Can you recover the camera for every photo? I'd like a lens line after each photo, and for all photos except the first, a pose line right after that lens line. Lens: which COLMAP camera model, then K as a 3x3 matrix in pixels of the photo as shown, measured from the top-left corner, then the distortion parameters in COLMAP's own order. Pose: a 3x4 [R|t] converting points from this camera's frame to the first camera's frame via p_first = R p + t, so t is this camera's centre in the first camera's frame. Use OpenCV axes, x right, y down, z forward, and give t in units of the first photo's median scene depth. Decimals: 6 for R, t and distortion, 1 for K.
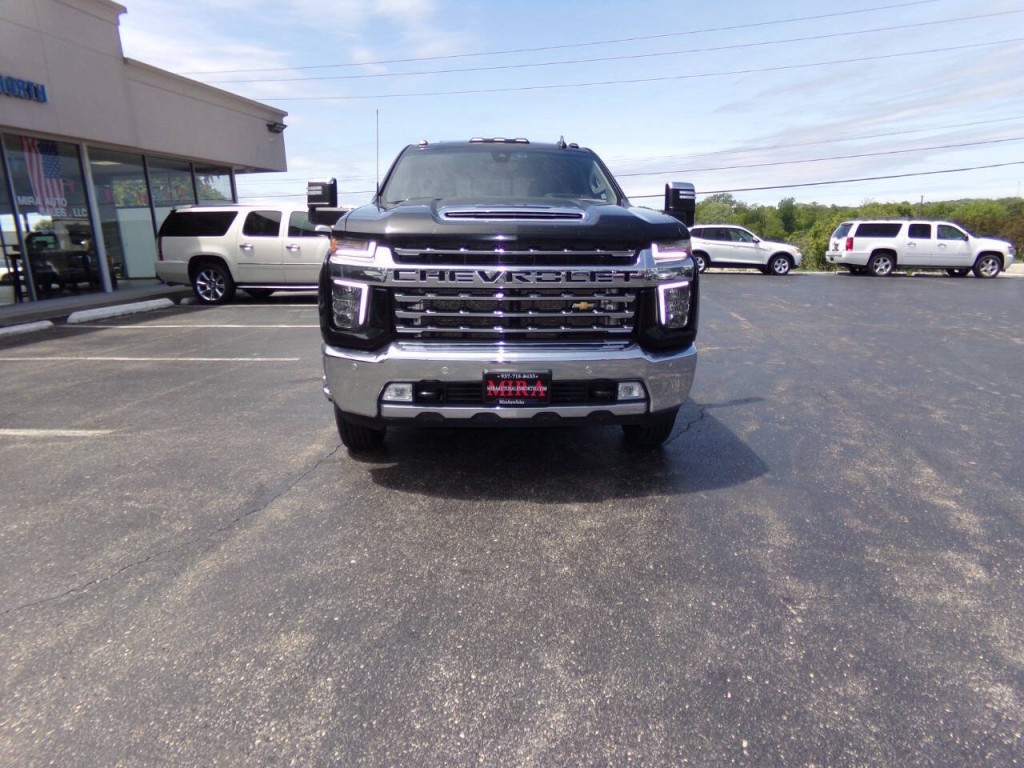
lens RADIAL K [[706.4, 0, 510.0], [0, 706.4, 392.3], [0, 0, 1]] dist [-0.038876, 0.067193]
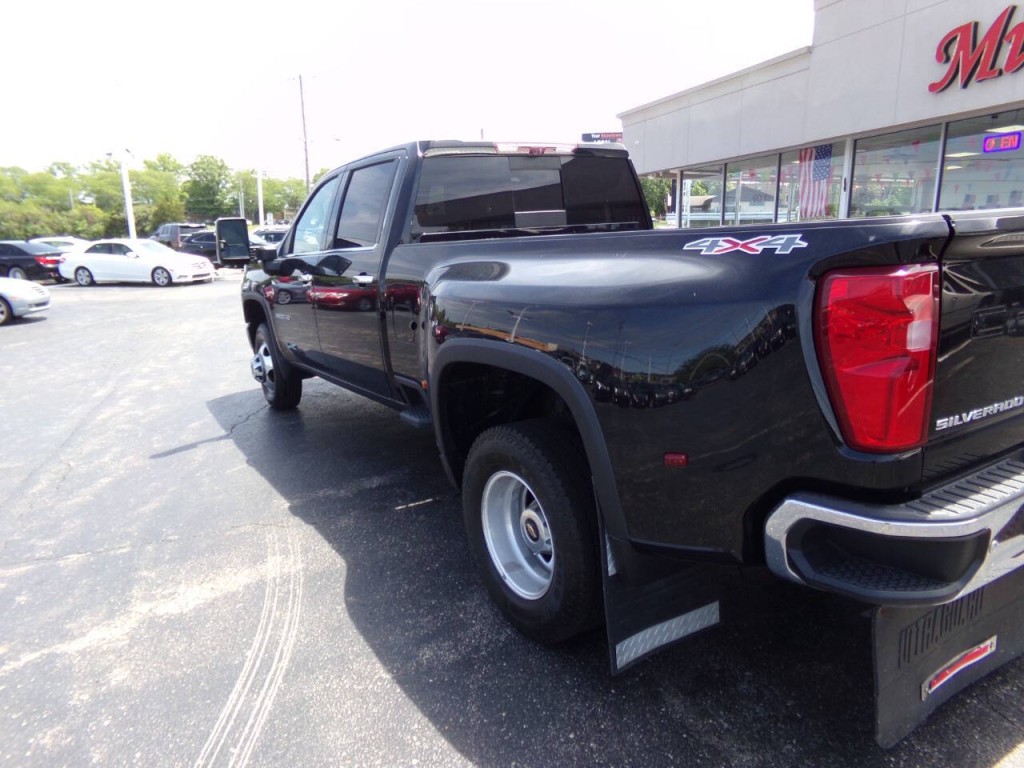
lens RADIAL K [[706.4, 0, 519.7], [0, 706.4, 386.9], [0, 0, 1]] dist [-0.038876, 0.067193]
pose [[-0.865556, 0.147755, -0.478519, 0.392374], [-0.067759, 0.912151, 0.404214, -0.499174], [0.496207, 0.382294, -0.779506, 2.022939]]
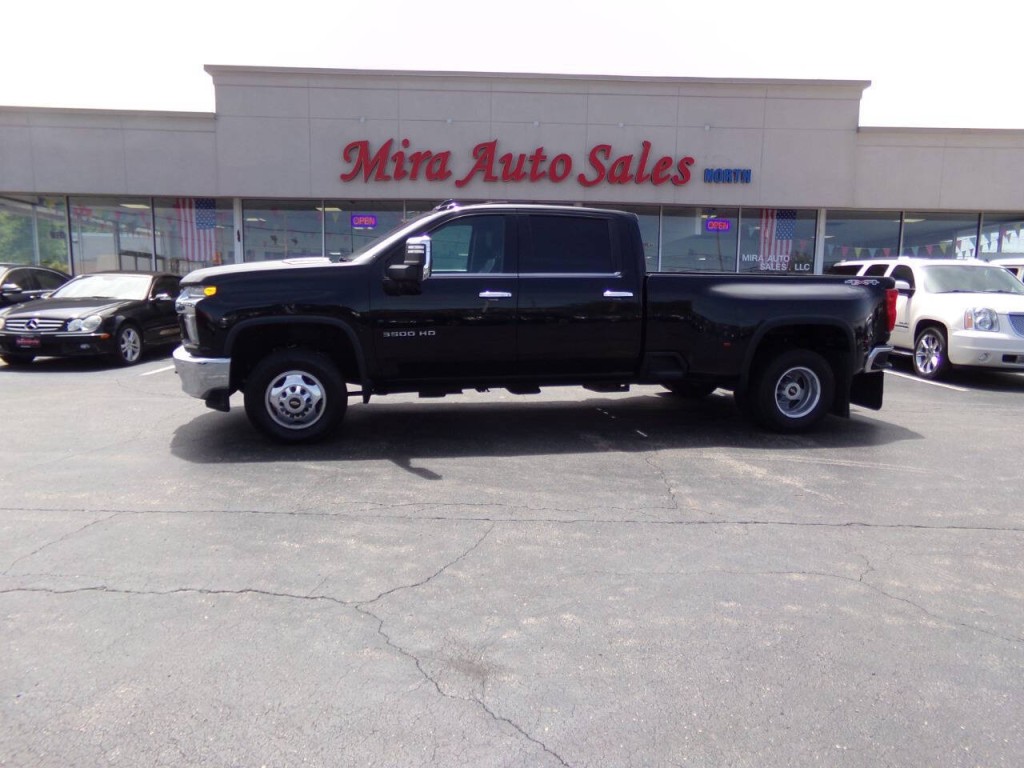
lens RADIAL K [[706.4, 0, 512.5], [0, 706.4, 387.8], [0, 0, 1]] dist [-0.038876, 0.067193]
pose [[0.172158, 0.169054, -0.970455, 1.279401], [-0.245867, 0.961358, 0.123852, -0.245794], [0.953893, 0.217280, 0.207070, 0.945240]]
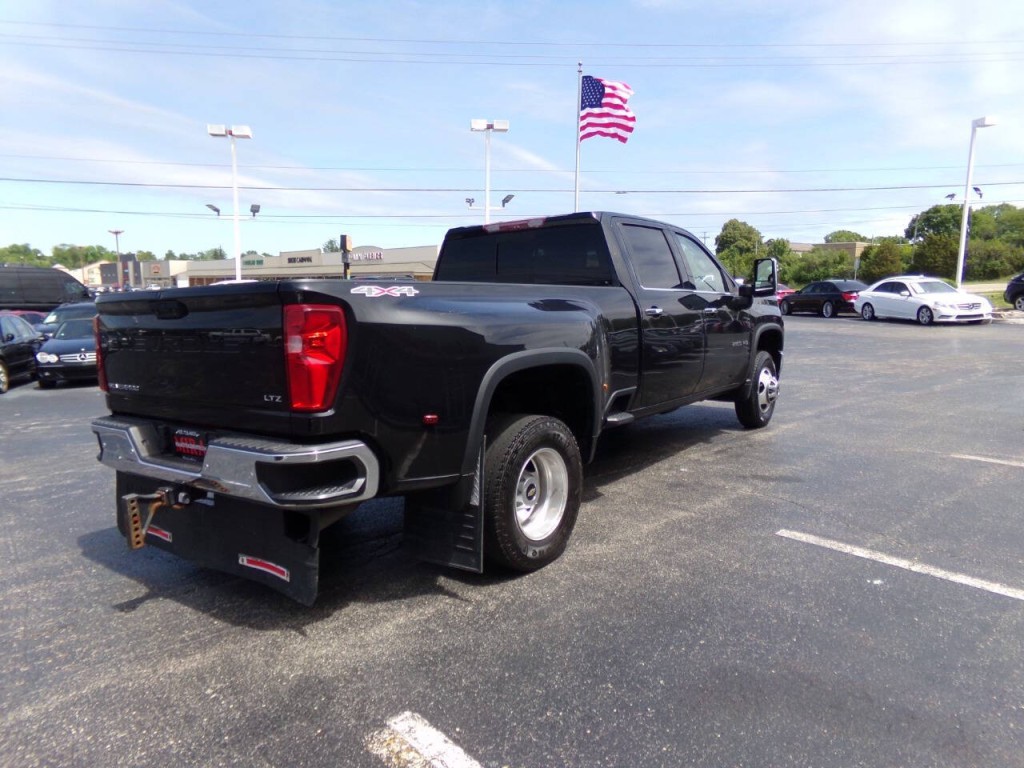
lens RADIAL K [[706.4, 0, 512.8], [0, 706.4, 385.6], [0, 0, 1]] dist [-0.038876, 0.067193]
pose [[-0.767665, -0.057265, 0.638288, -0.700115], [0.169831, 0.942210, 0.288785, -0.504922], [-0.617939, 0.330091, -0.713577, 2.133954]]
